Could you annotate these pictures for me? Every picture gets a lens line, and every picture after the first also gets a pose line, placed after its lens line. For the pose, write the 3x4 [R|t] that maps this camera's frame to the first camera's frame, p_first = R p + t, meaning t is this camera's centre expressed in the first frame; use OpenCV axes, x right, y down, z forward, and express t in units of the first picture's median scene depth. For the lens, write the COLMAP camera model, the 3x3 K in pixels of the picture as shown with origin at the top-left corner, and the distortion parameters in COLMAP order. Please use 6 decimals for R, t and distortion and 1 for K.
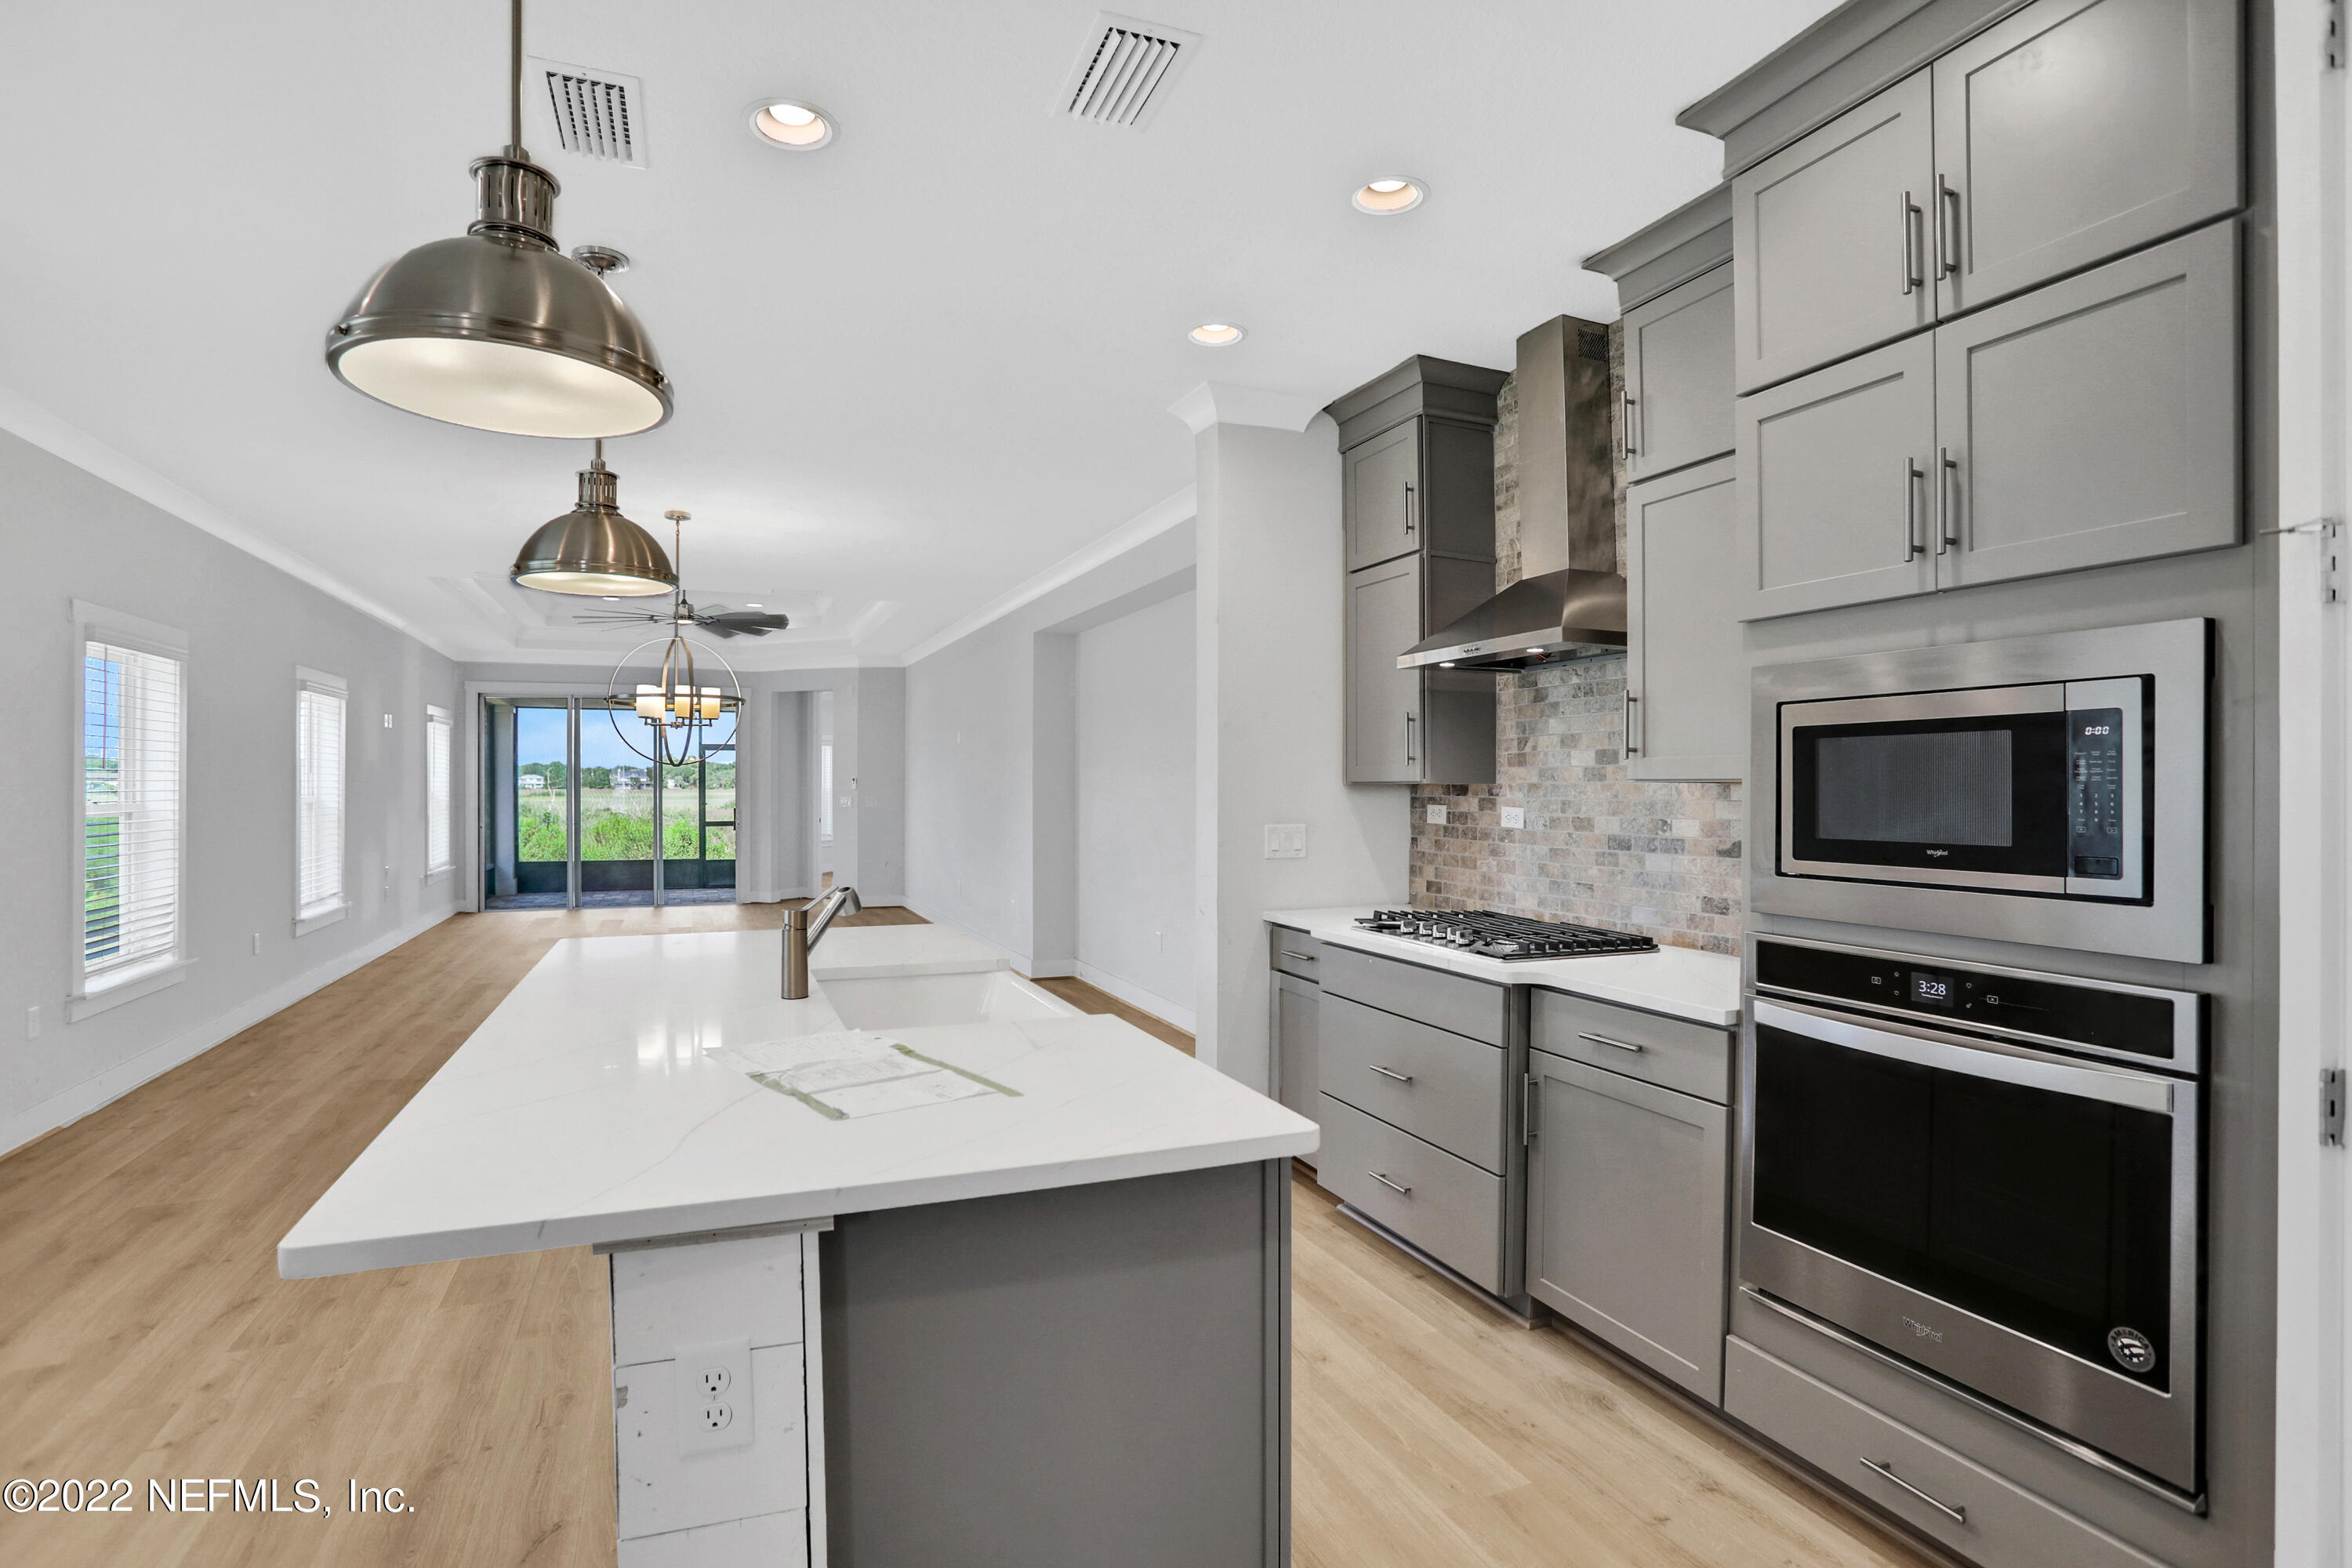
lens RADIAL K [[1225.8, 0, 1176.0], [0, 1225.8, 784.0], [0, 0, 1]] dist [0.004480, 0.001304]
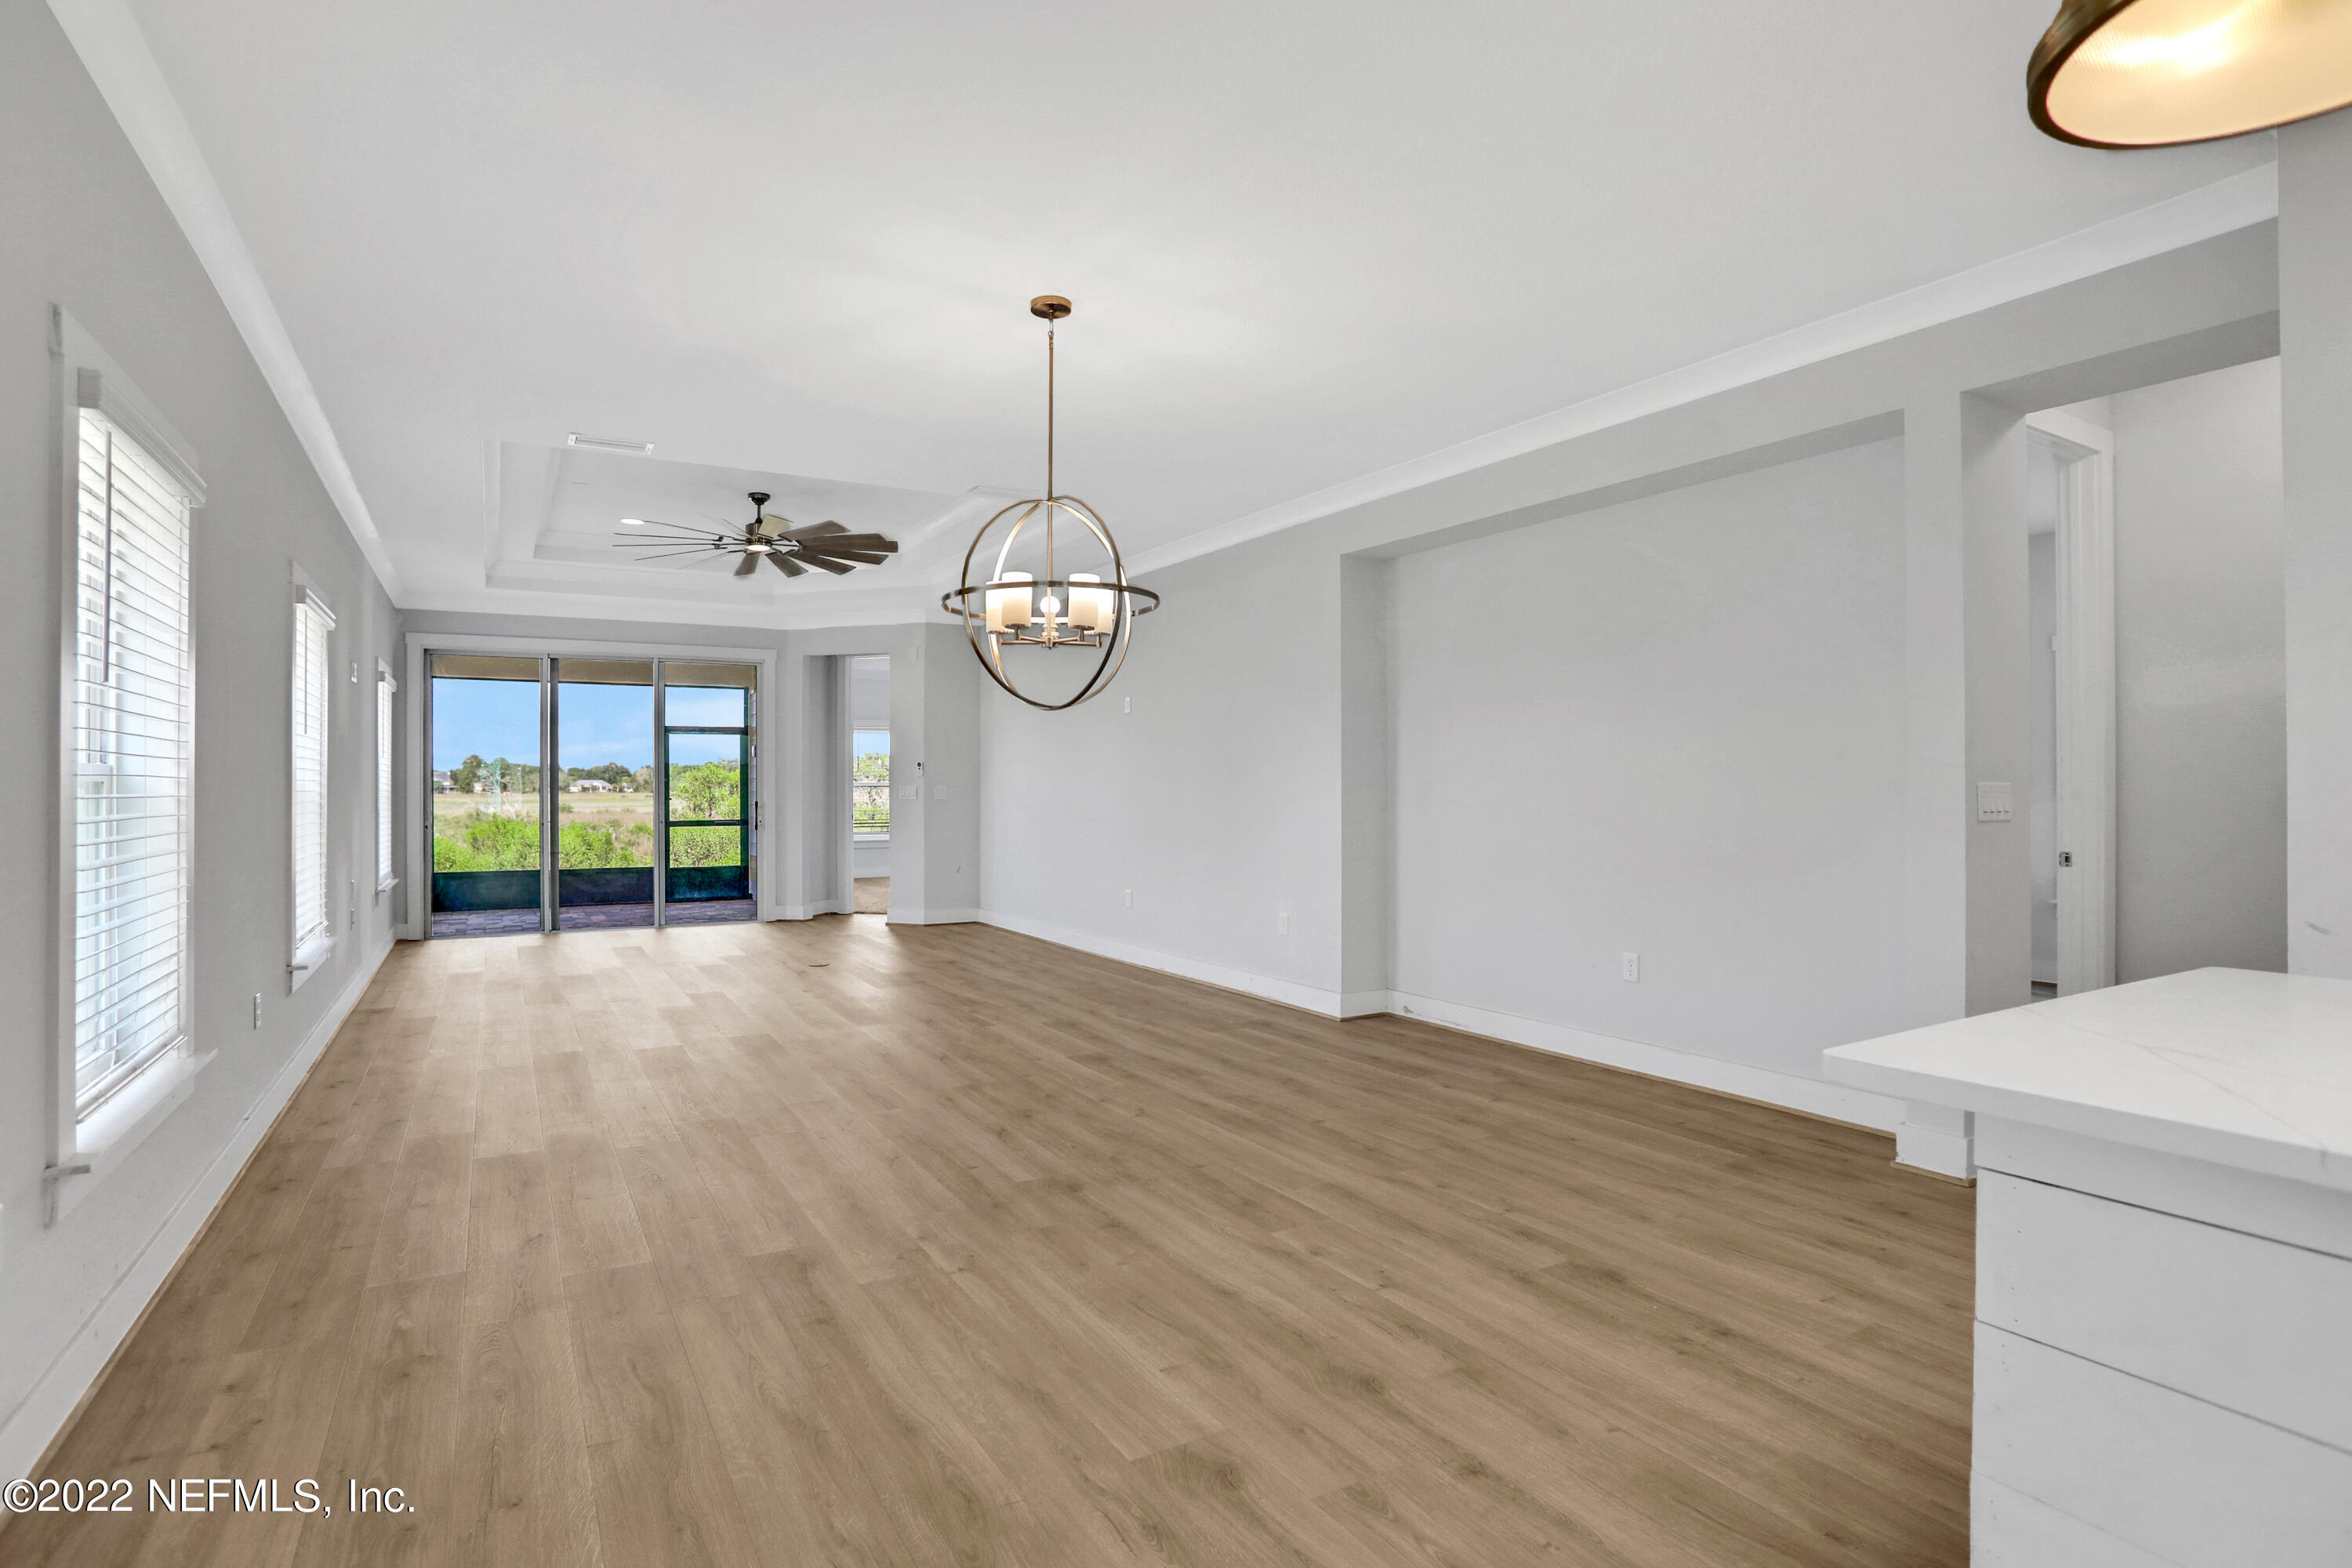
lens RADIAL K [[1200.1, 0, 1176.0], [0, 1200.1, 784.0], [0, 0, 1]] dist [-0.003338, -0.000508]
pose [[0.987764, -0.002239, 0.155938, -0.219400], [0.002849, 0.999989, -0.003689, 0.012657], [-0.155928, 0.004088, 0.987760, 0.195172]]
